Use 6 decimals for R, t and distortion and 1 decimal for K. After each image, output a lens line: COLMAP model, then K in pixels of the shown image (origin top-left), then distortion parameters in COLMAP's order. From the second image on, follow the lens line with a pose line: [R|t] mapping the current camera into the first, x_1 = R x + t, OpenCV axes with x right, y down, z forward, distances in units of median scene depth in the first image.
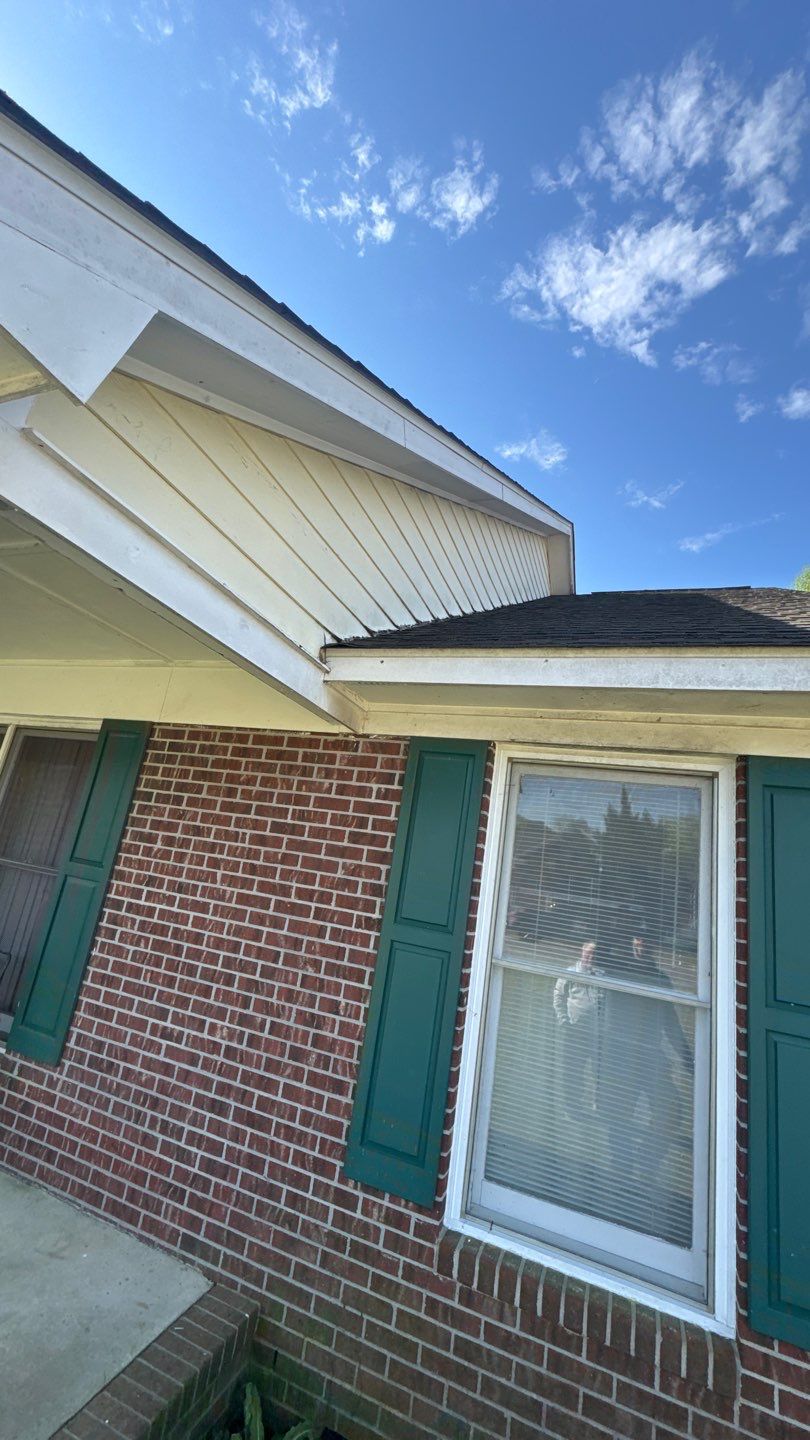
lens RADIAL K [[571.0, 0, 407.0], [0, 571.0, 721.6], [0, 0, 1]] dist [-0.003910, 0.000907]
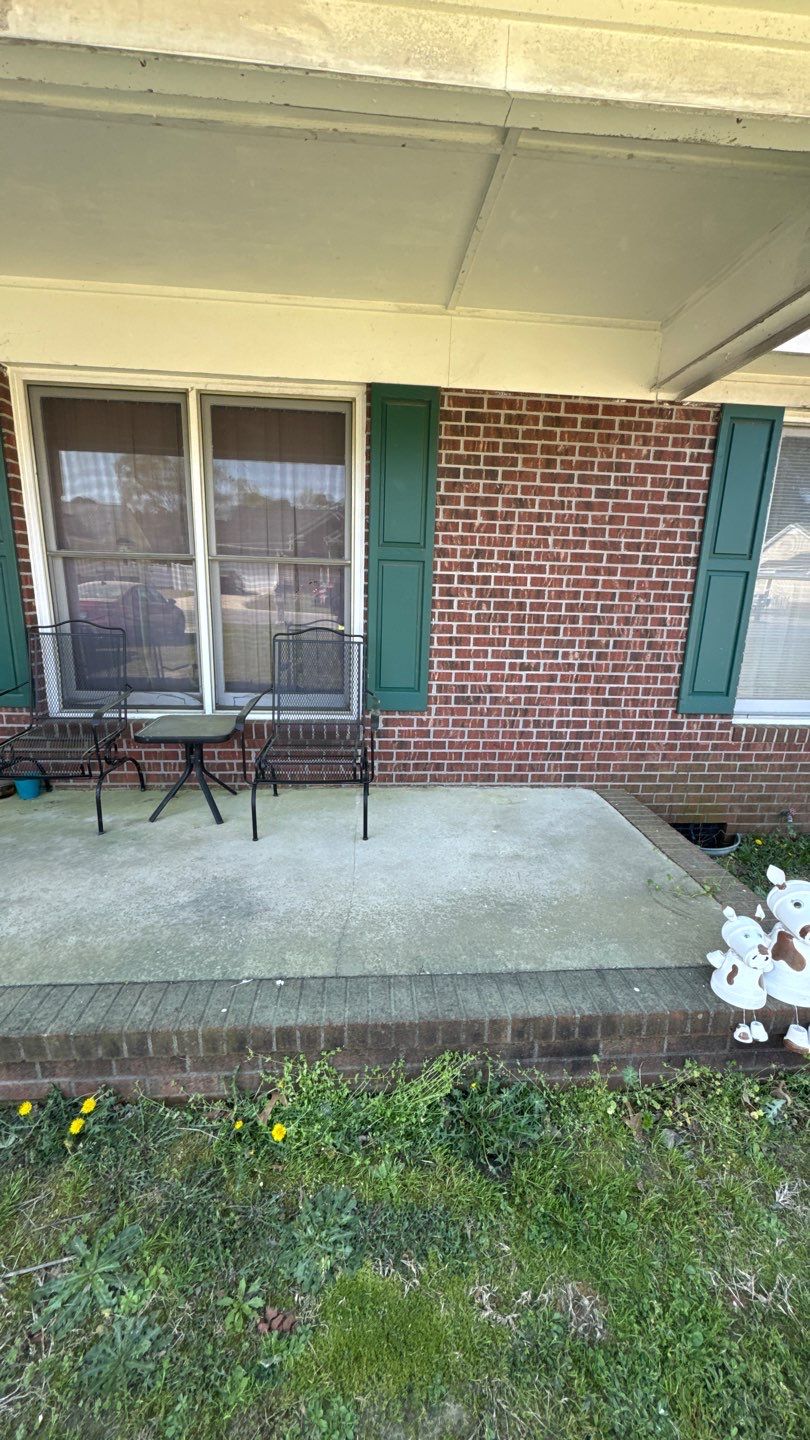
lens RADIAL K [[571.0, 0, 405.4], [0, 571.0, 717.8], [0, 0, 1]] dist [-0.003910, 0.000907]
pose [[0.903996, -0.215906, 0.369021, -1.173835], [-0.007381, 0.855114, 0.518388, -0.025063], [-0.427478, -0.471344, 0.771426, 0.059155]]
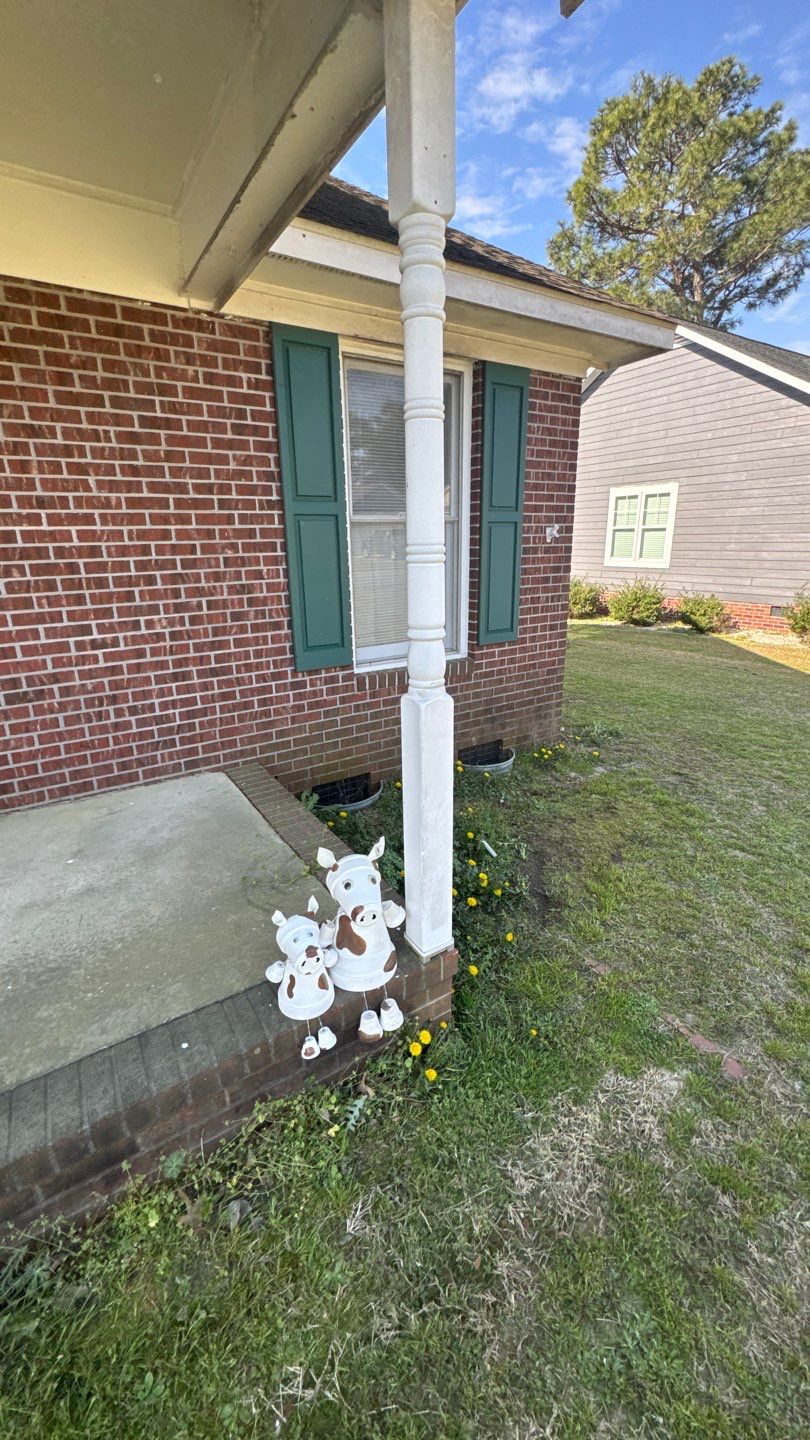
lens RADIAL K [[571.0, 0, 406.2], [0, 571.0, 717.5], [0, 0, 1]] dist [-0.003910, 0.000907]
pose [[0.600905, -0.387594, 0.699059, -0.865354], [-0.106460, 0.827966, 0.550580, 0.024492], [-0.792199, -0.405268, 0.456266, 0.023768]]
